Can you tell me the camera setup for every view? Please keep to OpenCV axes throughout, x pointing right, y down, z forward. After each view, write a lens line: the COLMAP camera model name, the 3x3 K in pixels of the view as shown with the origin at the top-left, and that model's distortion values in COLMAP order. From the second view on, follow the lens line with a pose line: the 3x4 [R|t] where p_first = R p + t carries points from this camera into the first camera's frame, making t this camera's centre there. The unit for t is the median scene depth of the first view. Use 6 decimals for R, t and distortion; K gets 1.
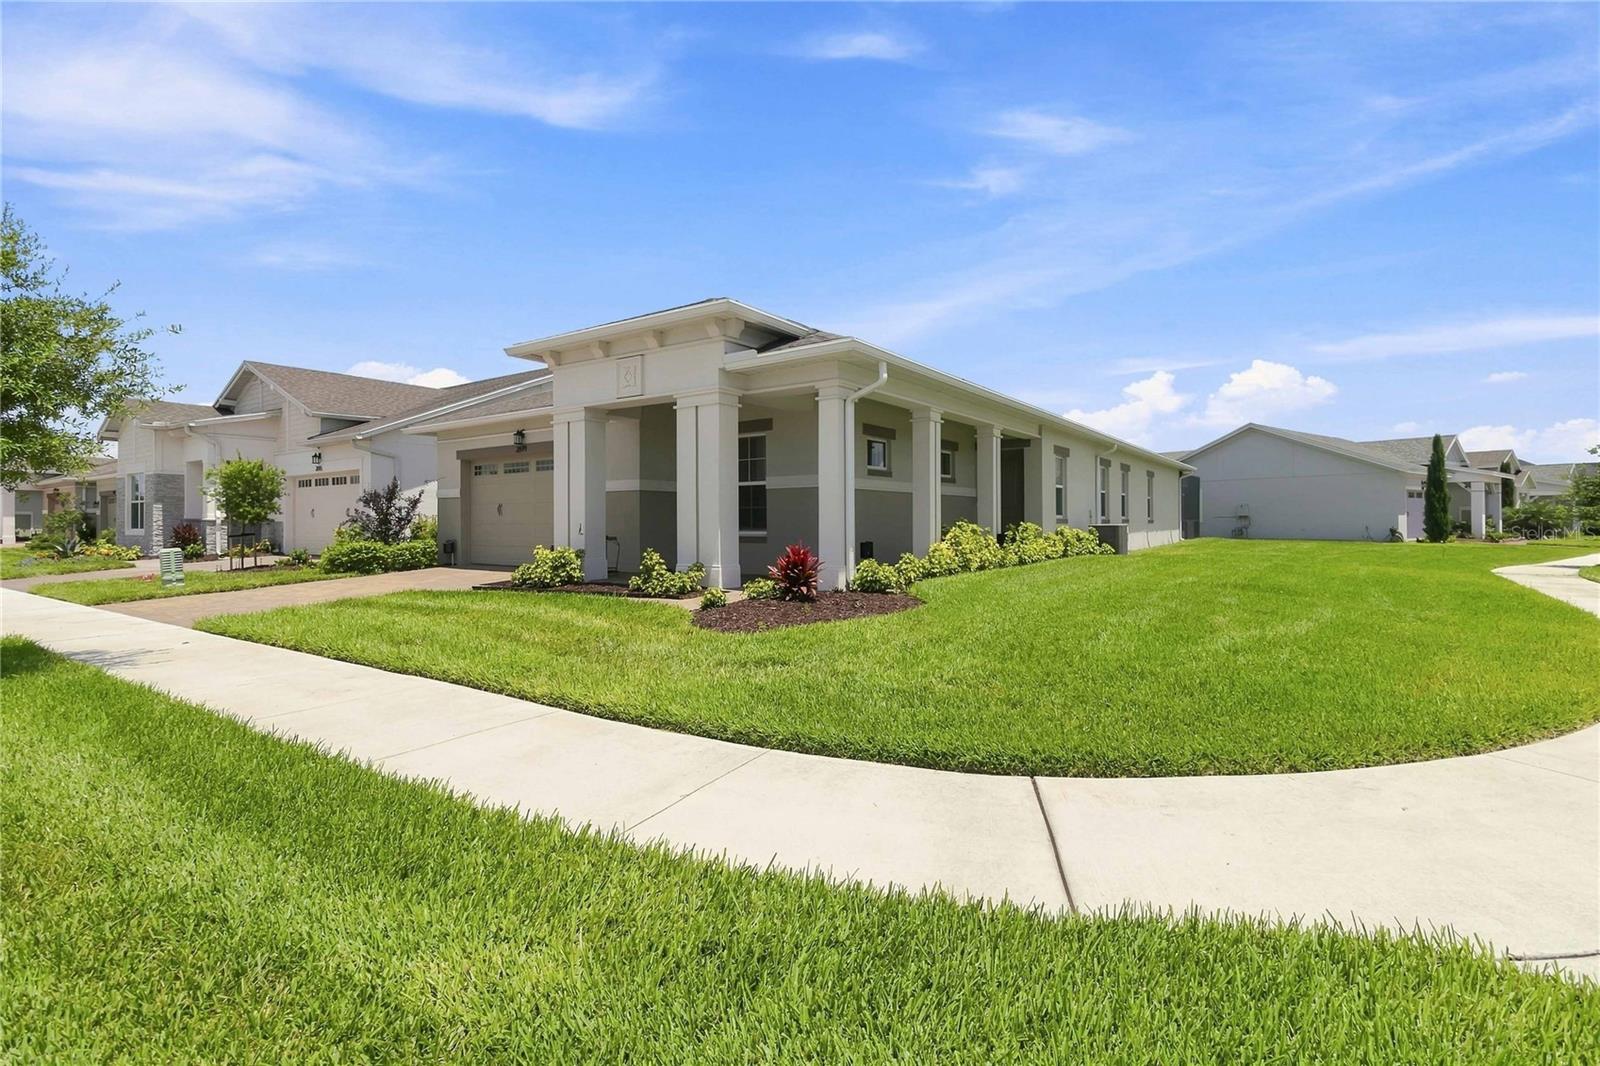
lens RADIAL K [[747.3, 0, 813.5], [0, 747.3, 512.2], [0, 0, 1]] dist [0.004075, 0.000536]
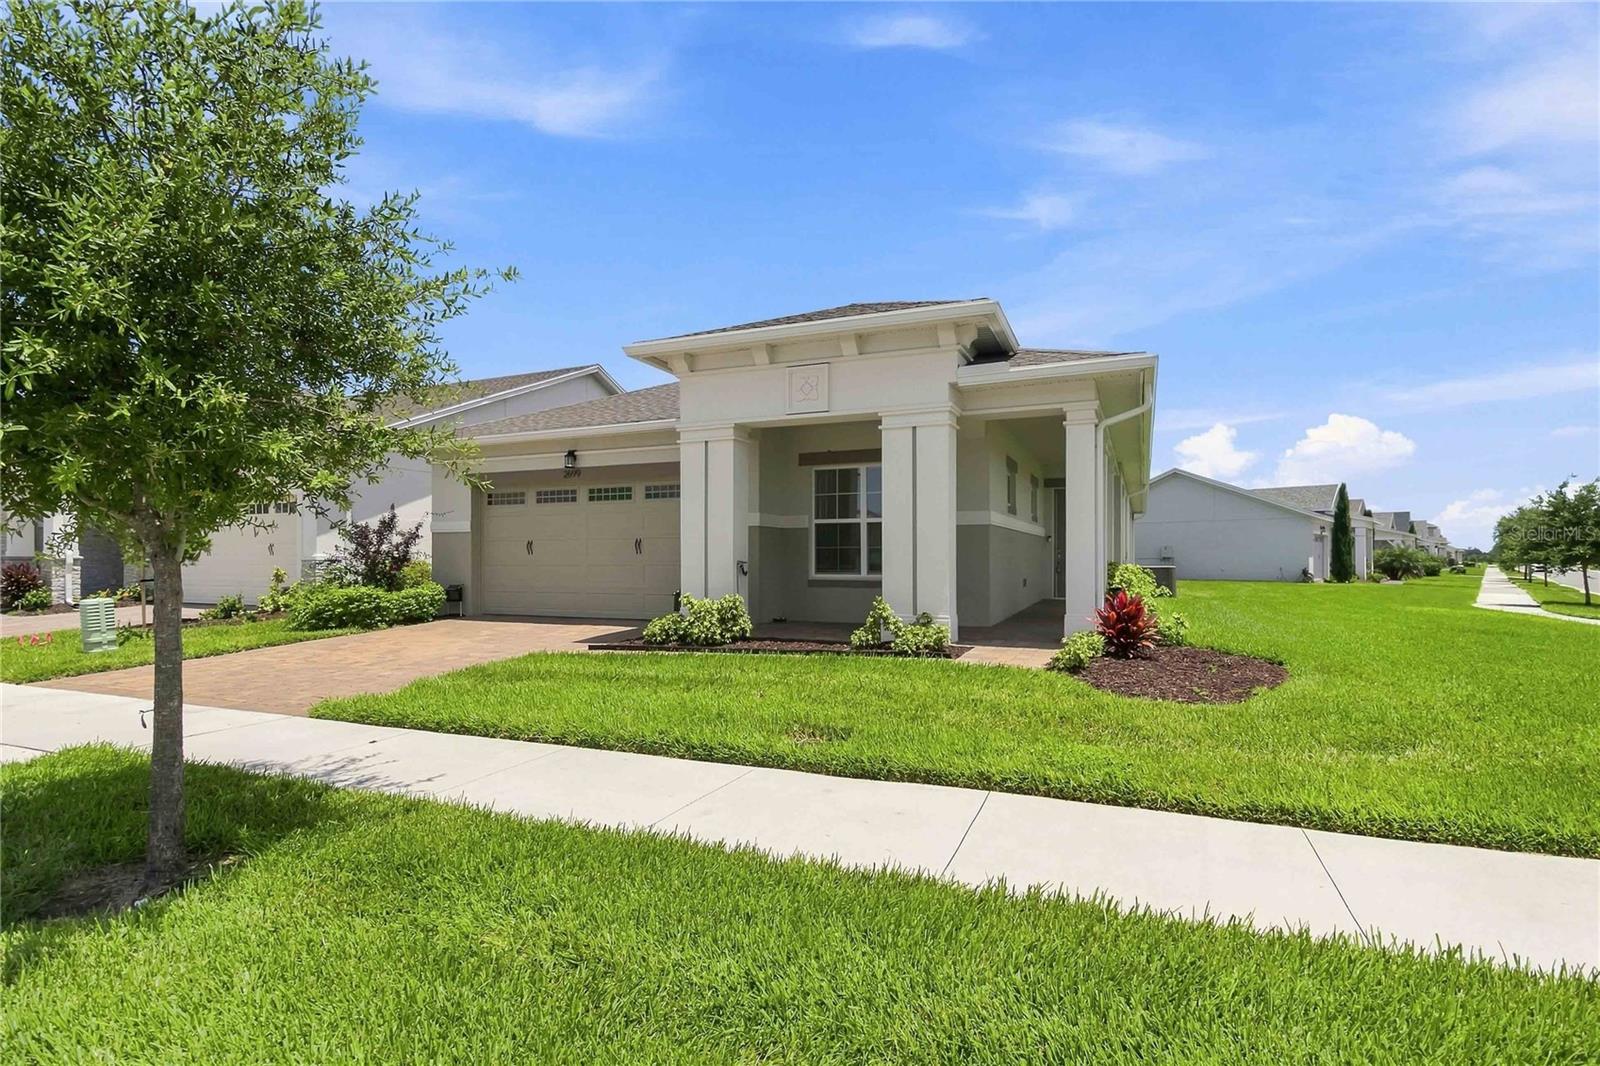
lens RADIAL K [[764.7, 0, 852.0], [0, 764.7, 505.2], [0, 0, 1]] dist [-0.014467, -0.000258]
pose [[0.977449, 0.017647, 0.210434, -0.265427], [-0.004367, 0.997978, -0.063406, 0.001879], [-0.211127, 0.061057, 0.975550, 0.118029]]
